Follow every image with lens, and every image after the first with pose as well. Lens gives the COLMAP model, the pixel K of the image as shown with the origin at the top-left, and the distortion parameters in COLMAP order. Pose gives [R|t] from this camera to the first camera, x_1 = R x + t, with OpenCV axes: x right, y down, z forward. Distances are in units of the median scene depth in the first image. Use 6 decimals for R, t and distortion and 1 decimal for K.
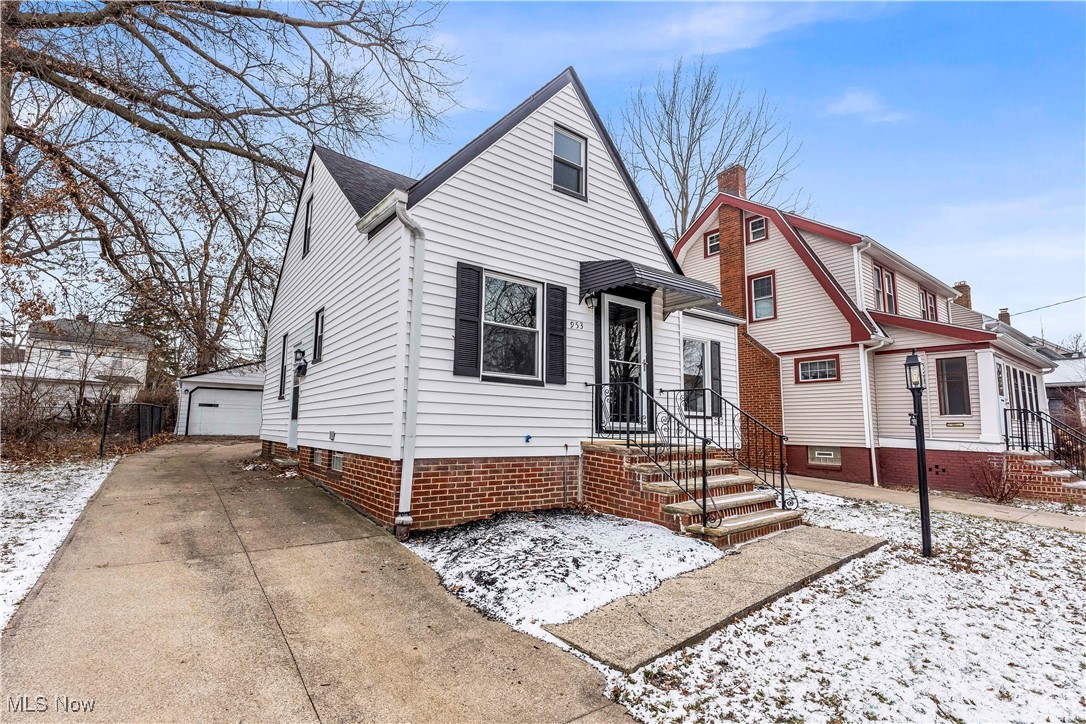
lens RADIAL K [[494.3, 0, 543.4], [0, 494.3, 366.9], [0, 0, 1]] dist [0.000596, 0.000023]
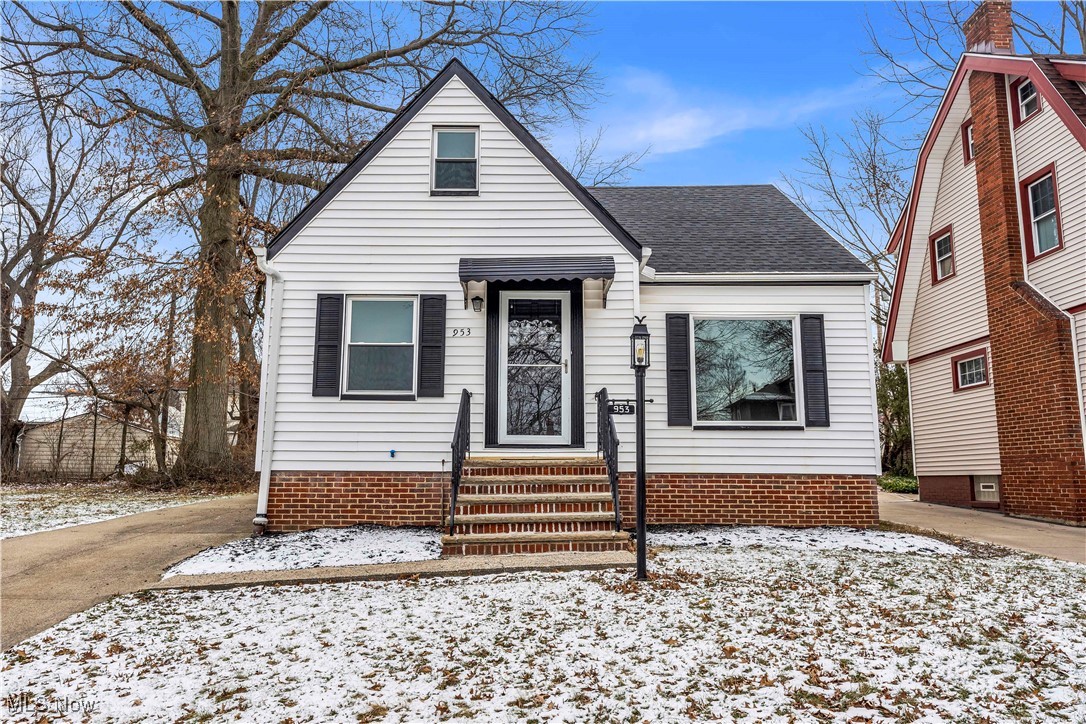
lens RADIAL K [[751.6, 0, 542.6], [0, 751.6, 361.0], [0, 0, 1]] dist [-0.006433, -0.000579]
pose [[0.806130, -0.109109, -0.581593, 1.112408], [0.083968, 0.994000, -0.070092, 0.090049], [0.585751, 0.007668, 0.810455, -0.060851]]
